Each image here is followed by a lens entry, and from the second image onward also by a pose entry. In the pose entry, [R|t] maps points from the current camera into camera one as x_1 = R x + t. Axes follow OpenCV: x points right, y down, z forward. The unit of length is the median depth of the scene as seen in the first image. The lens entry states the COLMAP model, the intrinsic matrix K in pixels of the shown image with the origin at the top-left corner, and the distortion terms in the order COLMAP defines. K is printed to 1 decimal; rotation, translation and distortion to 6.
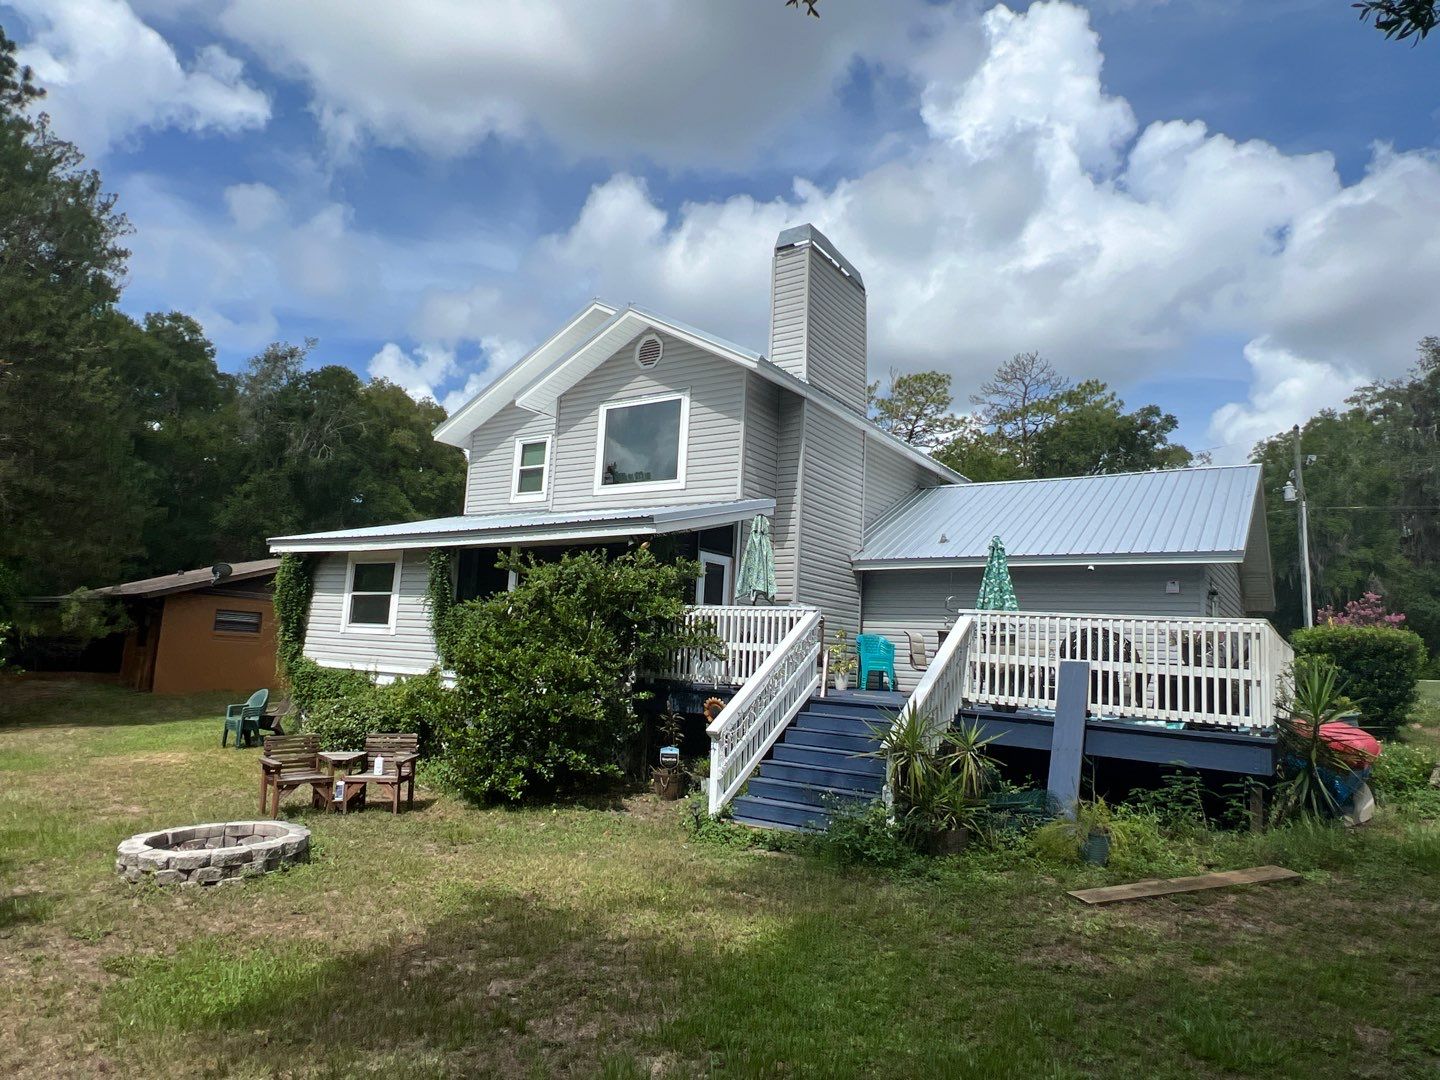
lens RADIAL K [[887.8, 0, 720.0], [0, 887.8, 540.0], [0, 0, 1]] dist [-0.000659, -0.000055]
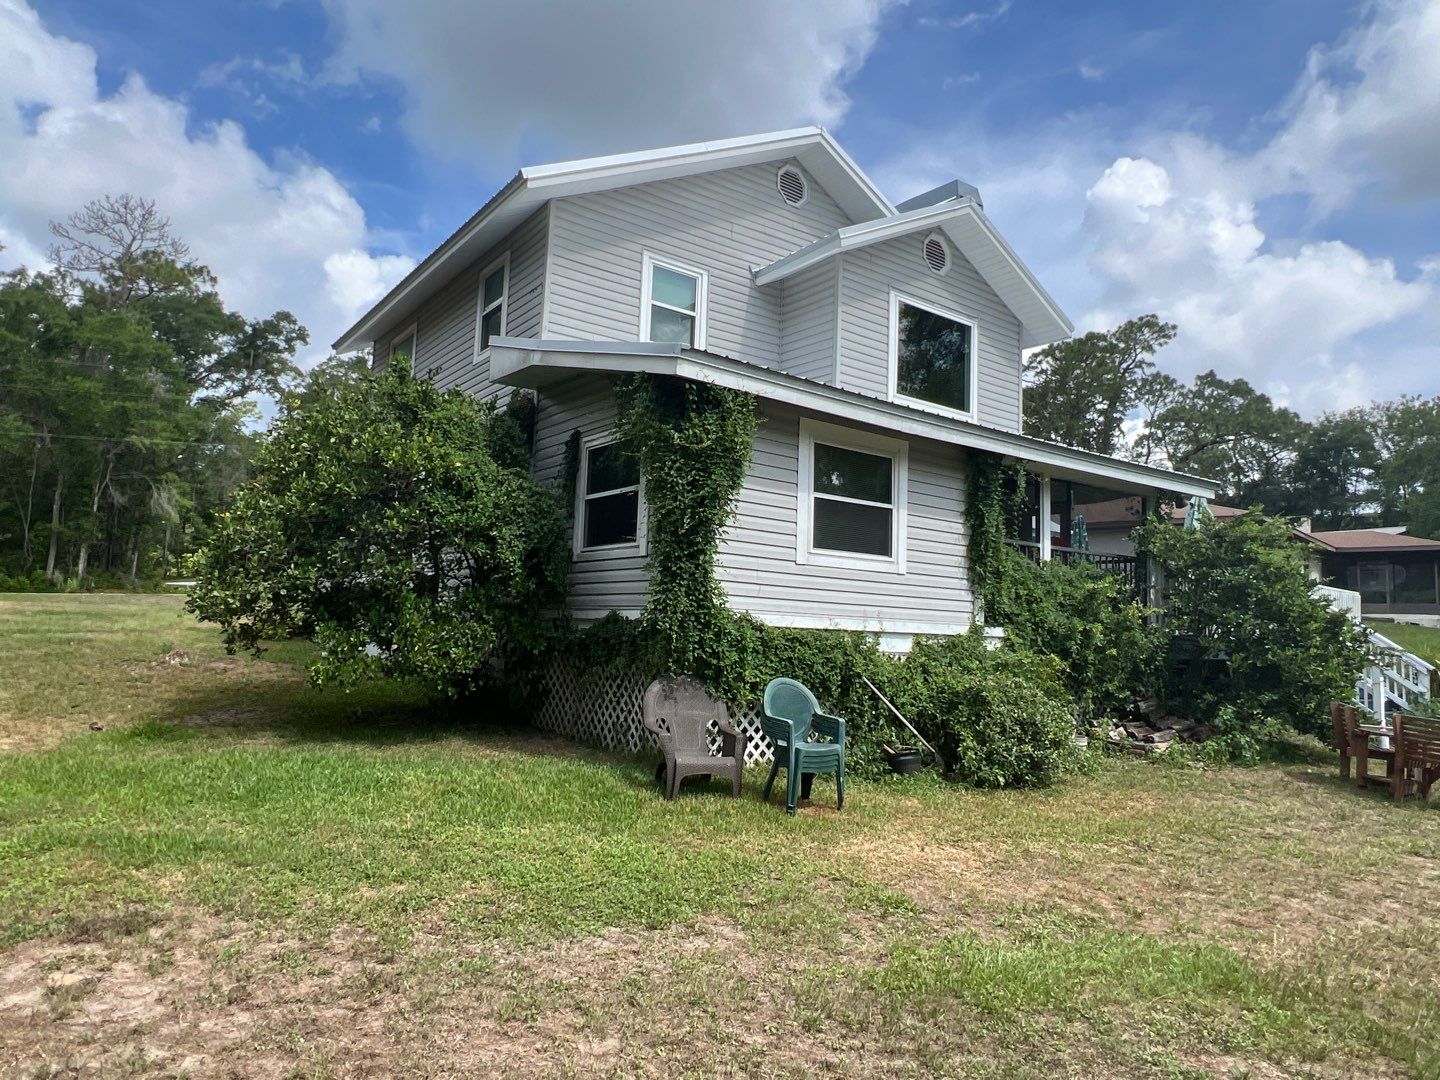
lens RADIAL K [[887.8, 0, 720.0], [0, 887.8, 540.0], [0, 0, 1]] dist [-0.000659, -0.000055]
pose [[0.332528, 0.053999, 0.941546, -0.994329], [-0.148175, 0.988951, -0.004387, 0.103574], [-0.931380, -0.138055, 0.336855, 0.896701]]
